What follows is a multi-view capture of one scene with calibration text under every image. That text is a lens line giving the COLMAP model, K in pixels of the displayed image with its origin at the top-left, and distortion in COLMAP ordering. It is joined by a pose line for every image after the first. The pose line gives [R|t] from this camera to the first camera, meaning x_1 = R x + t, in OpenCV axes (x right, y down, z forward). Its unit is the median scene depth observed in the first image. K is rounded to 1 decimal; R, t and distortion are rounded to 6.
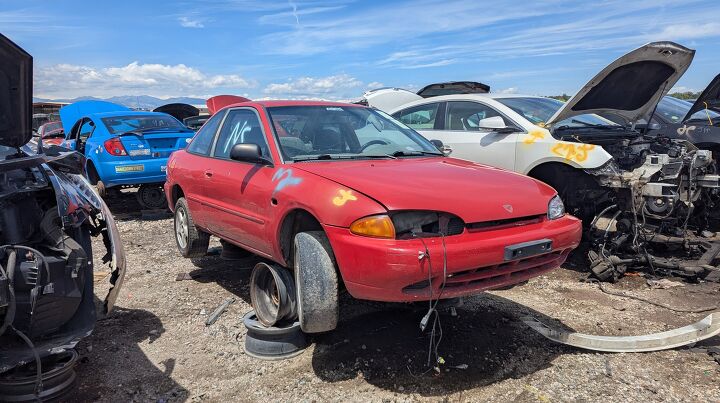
lens RADIAL K [[521.6, 0, 362.6], [0, 521.6, 198.0], [0, 0, 1]] dist [0.068999, -0.055716]
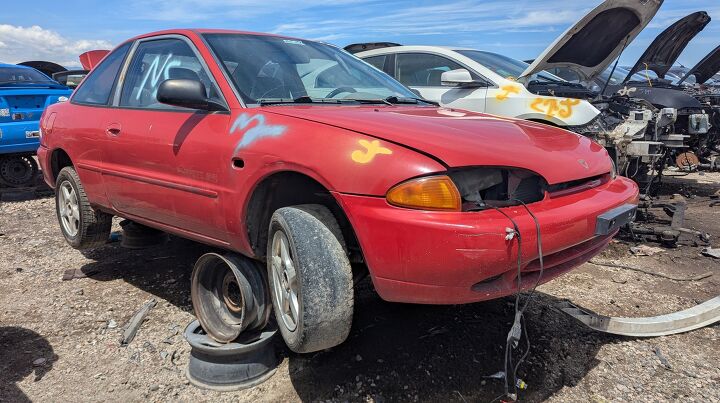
lens RADIAL K [[511.1, 0, 362.0], [0, 511.1, 196.4], [0, 0, 1]] dist [0.063404, -0.056250]
pose [[0.975371, -0.028989, 0.218659, -0.121744], [0.019454, 0.998769, 0.045632, 0.017675], [-0.219713, -0.040254, 0.974734, 0.245418]]
